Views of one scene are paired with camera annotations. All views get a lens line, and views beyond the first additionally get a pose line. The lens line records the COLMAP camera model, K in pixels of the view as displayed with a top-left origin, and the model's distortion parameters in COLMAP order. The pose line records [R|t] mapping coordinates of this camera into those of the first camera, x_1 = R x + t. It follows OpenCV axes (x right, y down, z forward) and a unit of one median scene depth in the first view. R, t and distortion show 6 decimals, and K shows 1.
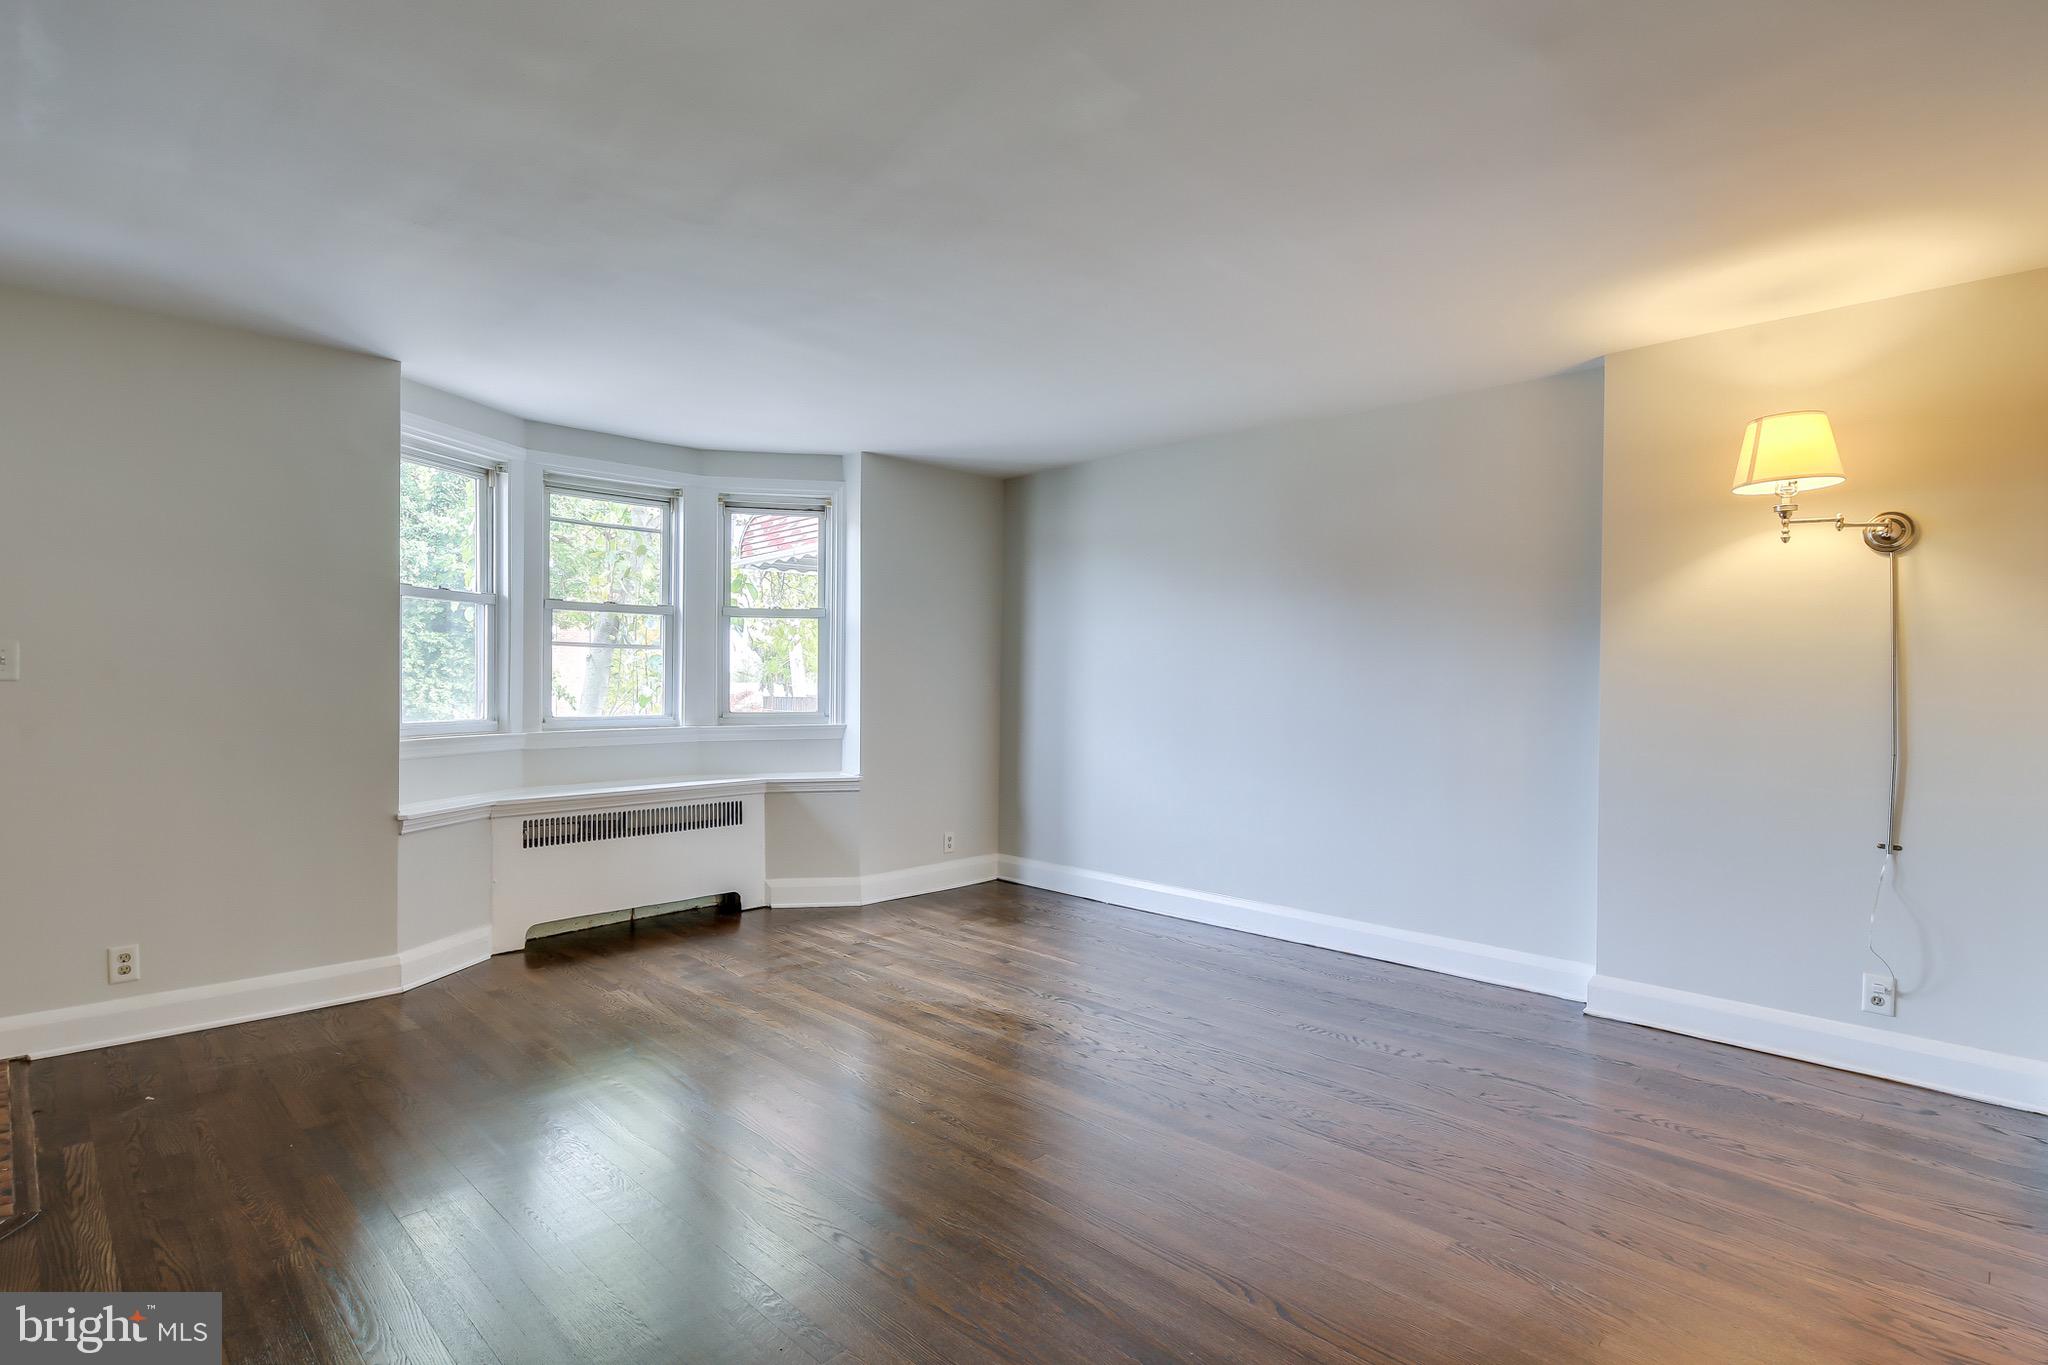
lens RADIAL K [[1013.8, 0, 1013.5], [0, 1013.8, 685.1], [0, 0, 1]] dist [0.015086, -0.001424]
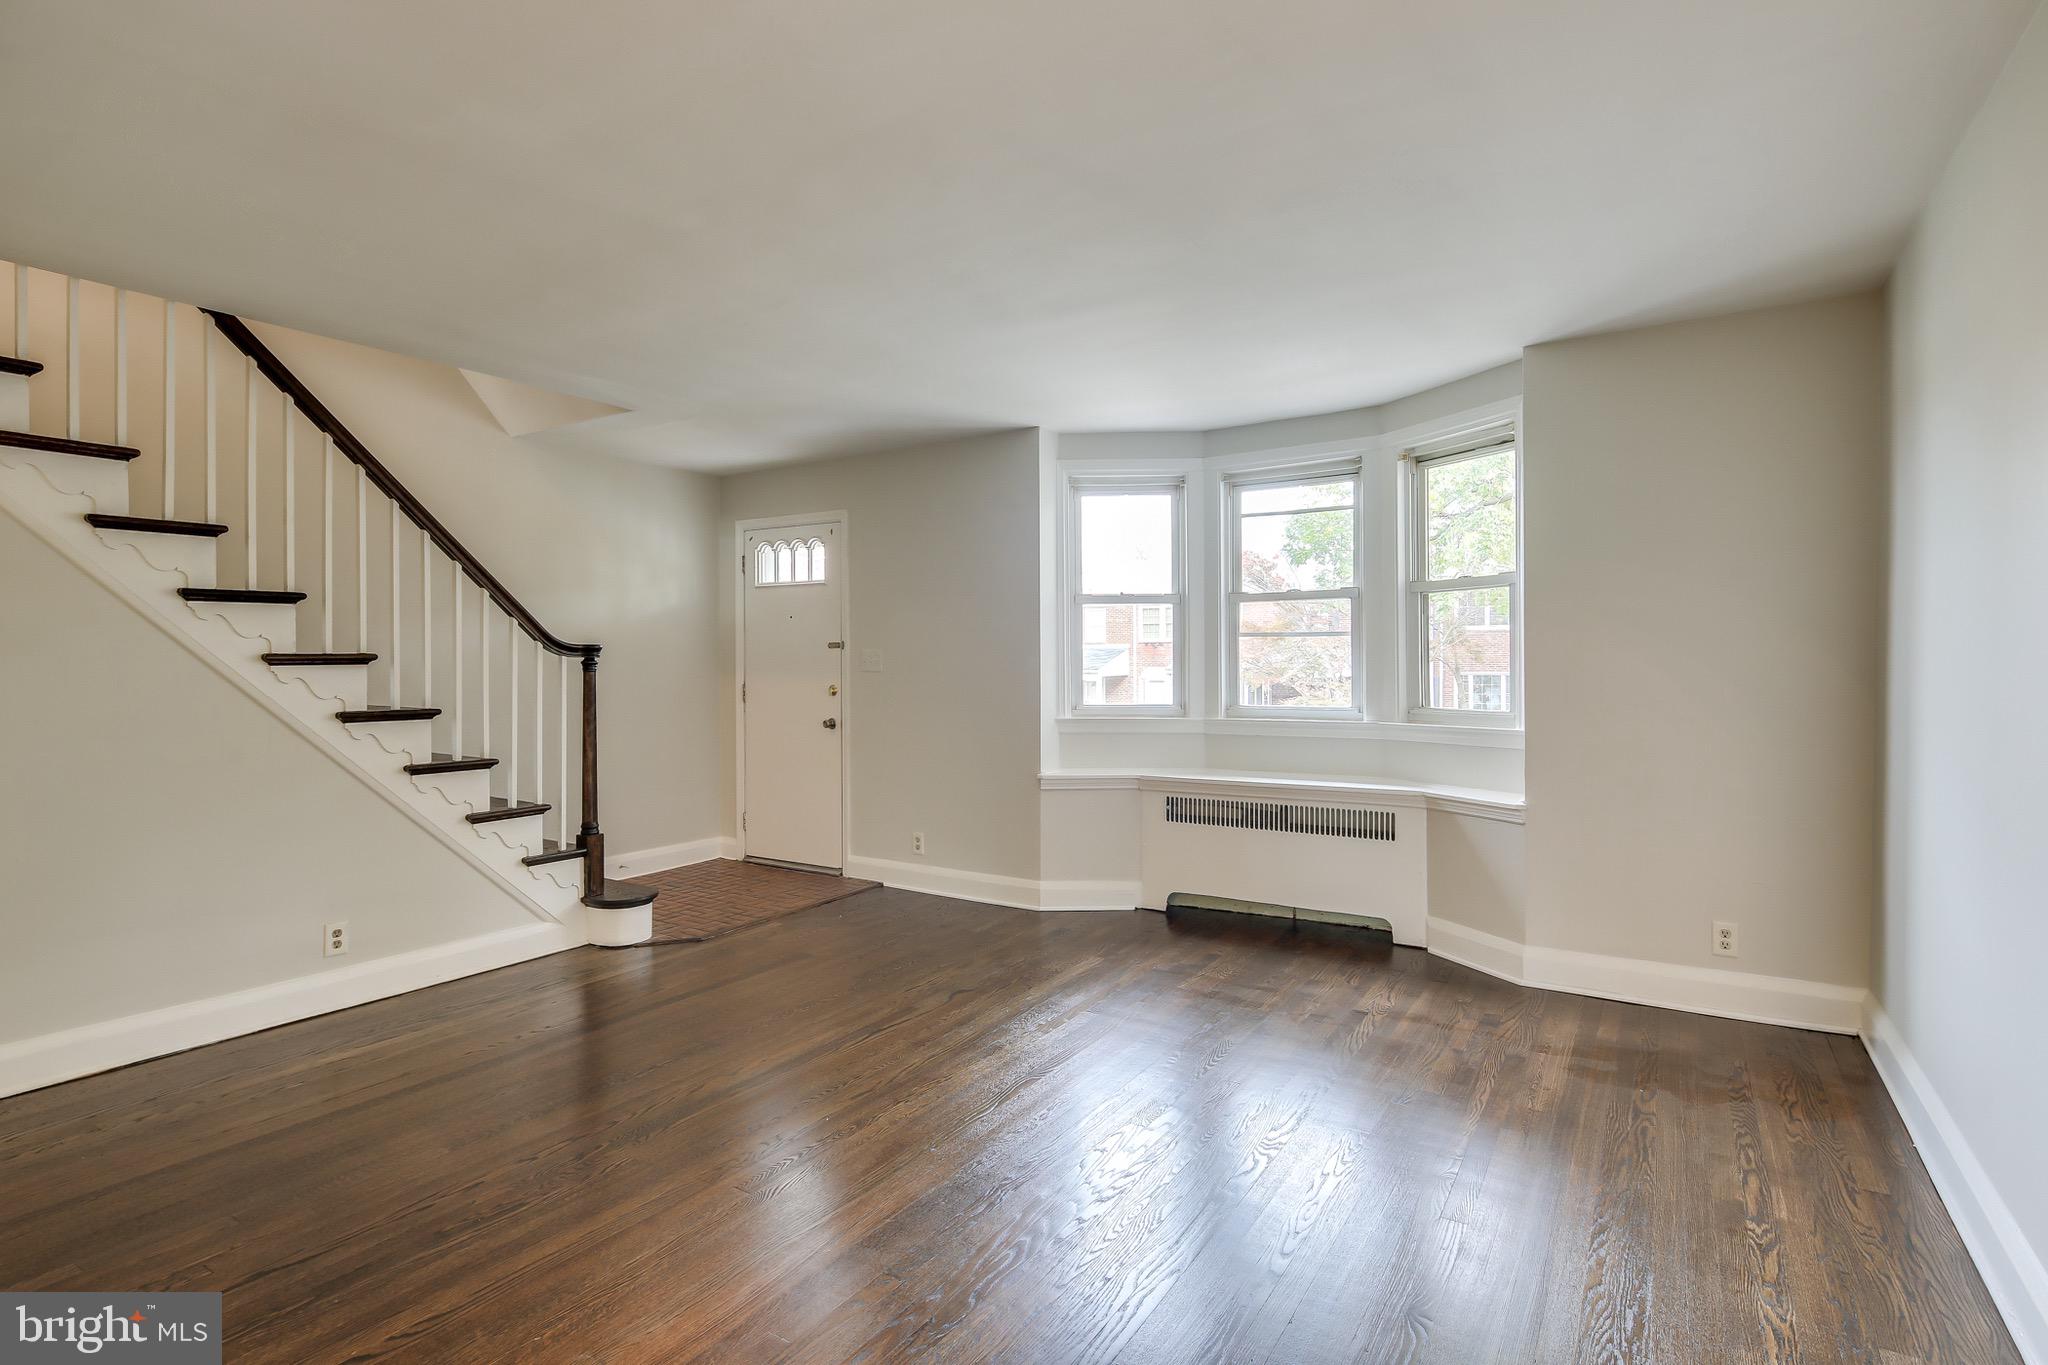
lens RADIAL K [[1013.8, 0, 1021.0], [0, 1013.8, 667.3], [0, 0, 1]] dist [0.015086, -0.001424]
pose [[0.212857, -0.004027, -0.977075, 0.550257], [-0.000267, 0.999991, -0.004180, -0.003397], [0.977083, 0.001150, 0.212854, 0.588290]]
